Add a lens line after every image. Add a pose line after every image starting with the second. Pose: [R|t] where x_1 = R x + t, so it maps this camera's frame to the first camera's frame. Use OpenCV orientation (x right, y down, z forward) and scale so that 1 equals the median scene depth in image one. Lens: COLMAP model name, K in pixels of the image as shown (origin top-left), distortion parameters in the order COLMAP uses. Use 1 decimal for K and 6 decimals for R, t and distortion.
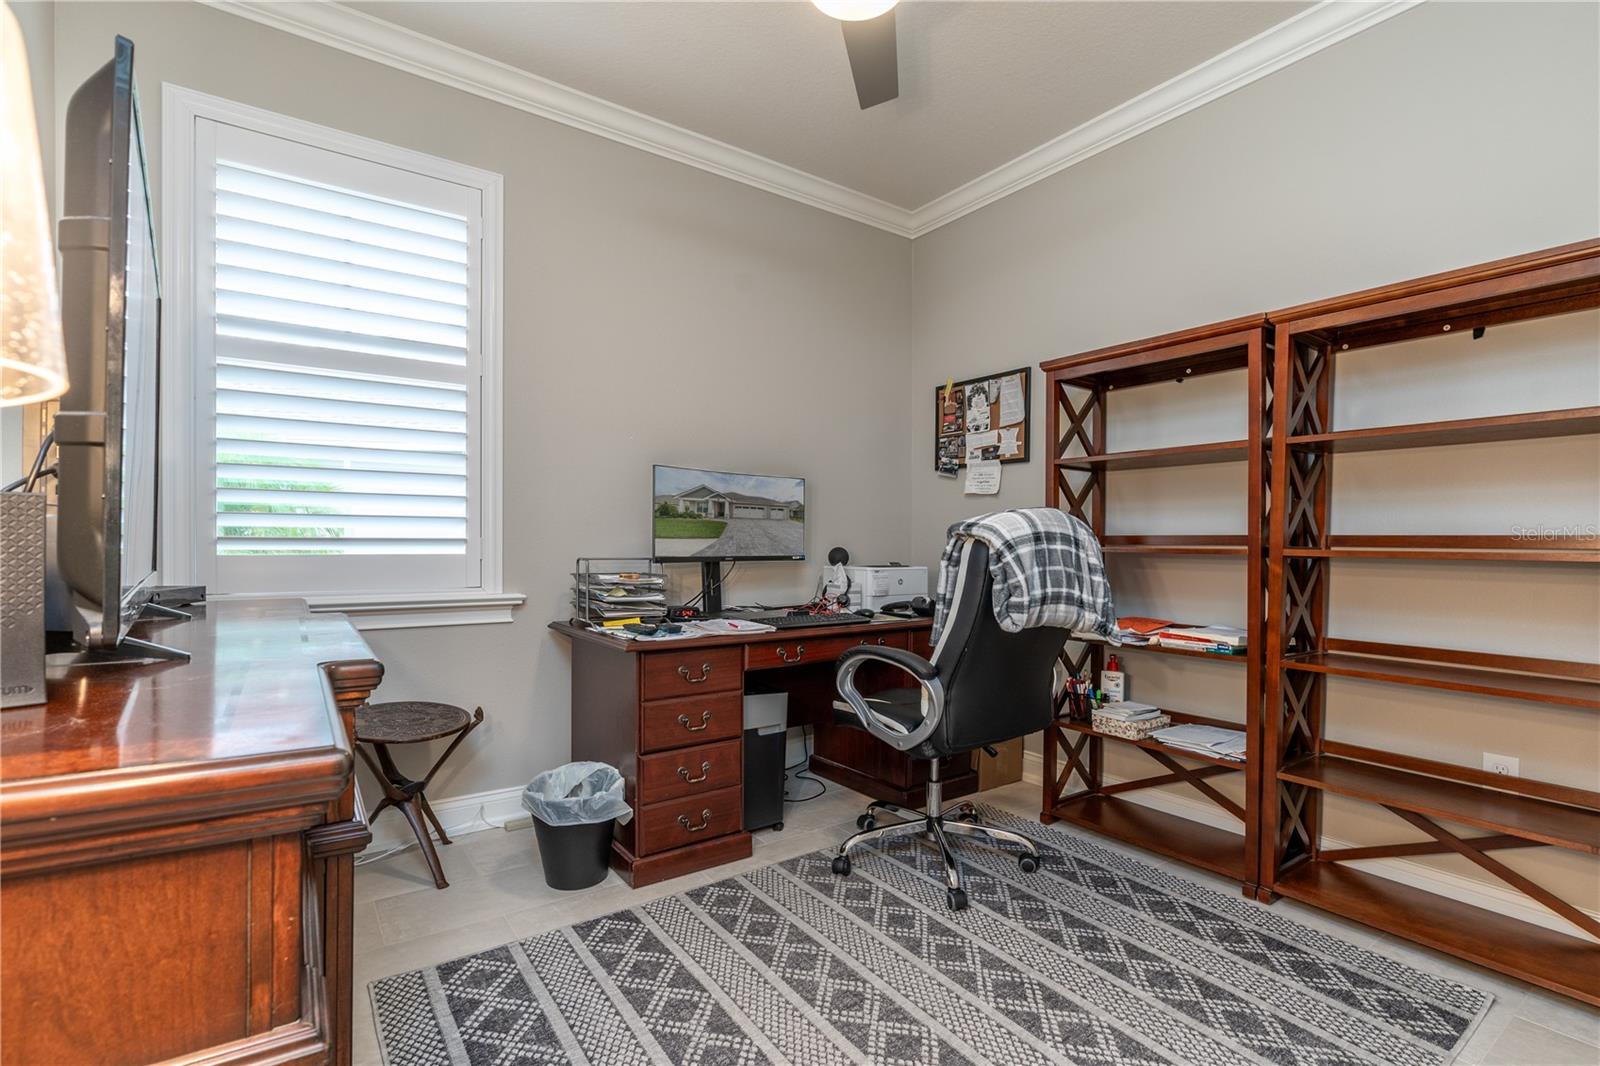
lens RADIAL K [[747.9, 0, 800.5], [0, 747.9, 540.3], [0, 0, 1]] dist [-0.001169, -0.000067]
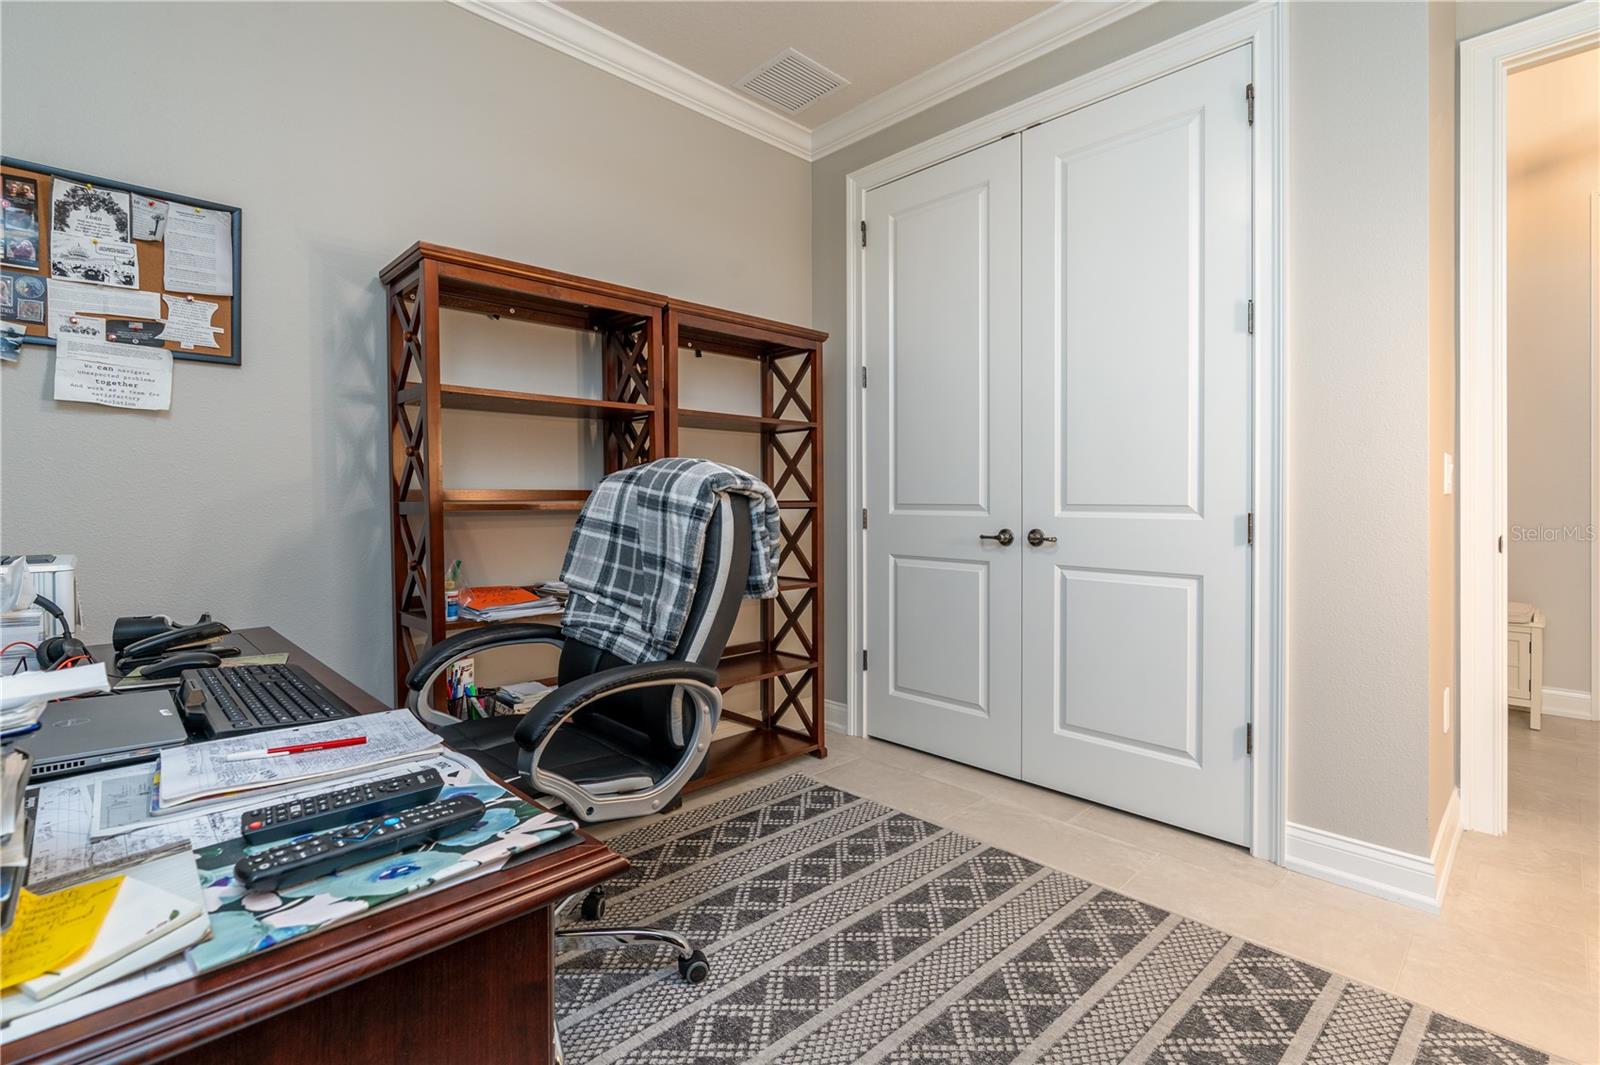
lens RADIAL K [[747.9, 0, 798.5], [0, 747.9, 491.6], [0, 0, 1]] dist [-0.001169, -0.000067]
pose [[-0.154331, 0.002207, 0.988017, -0.587162], [0.000469, 0.999998, -0.002160, -0.003403], [-0.988019, 0.000130, -0.154332, 1.055931]]
